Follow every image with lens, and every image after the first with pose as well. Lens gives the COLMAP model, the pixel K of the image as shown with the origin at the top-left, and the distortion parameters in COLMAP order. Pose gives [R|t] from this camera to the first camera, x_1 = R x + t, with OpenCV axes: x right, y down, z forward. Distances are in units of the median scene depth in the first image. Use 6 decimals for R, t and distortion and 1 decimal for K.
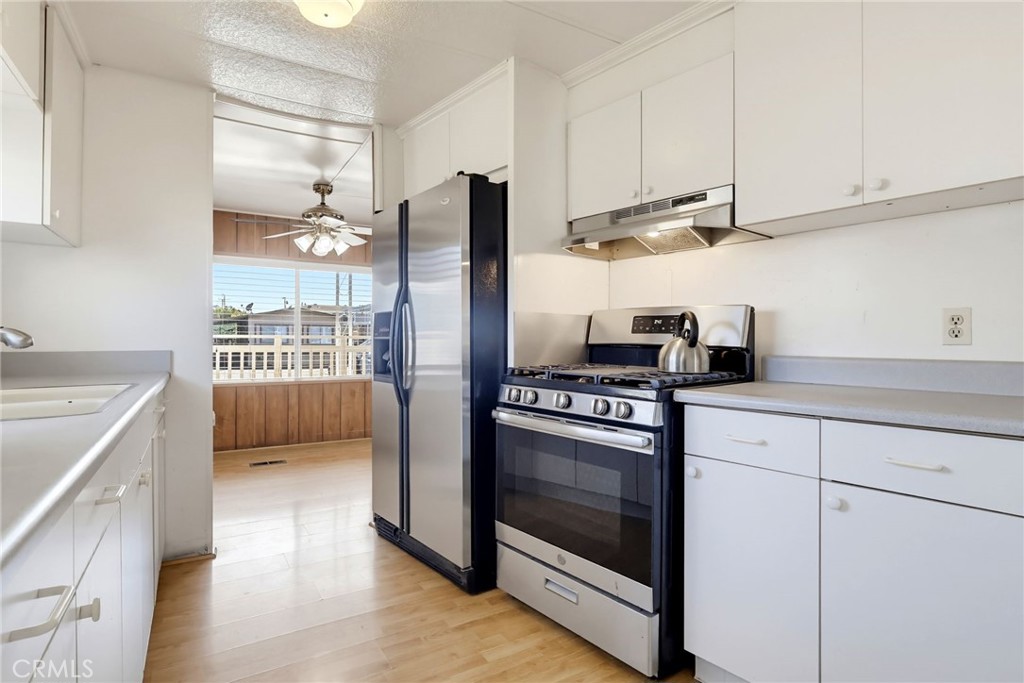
lens RADIAL K [[511.9, 0, 512.0], [0, 511.9, 341.5], [0, 0, 1]] dist [-0.005093, -0.000287]
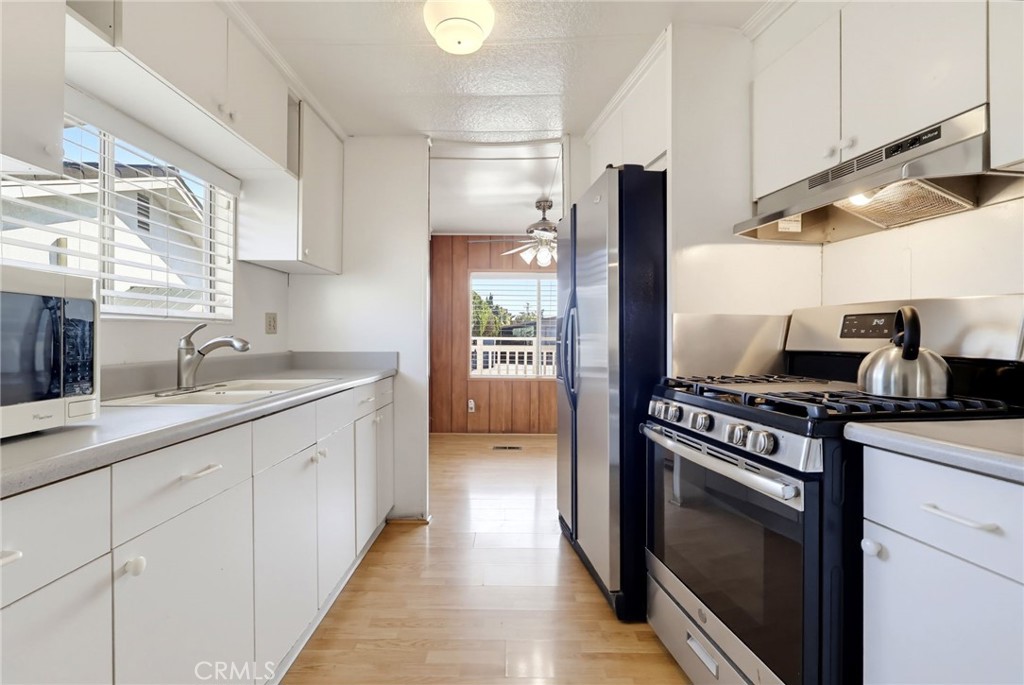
lens RADIAL K [[476.7, 0, 514.3], [0, 476.7, 340.2], [0, 0, 1]] dist [-0.001276, 0.000298]
pose [[0.854692, 0.001760, -0.519133, 0.192334], [-0.003252, 0.999993, -0.001964, -0.009786], [0.519126, 0.003367, 0.854691, 0.157256]]
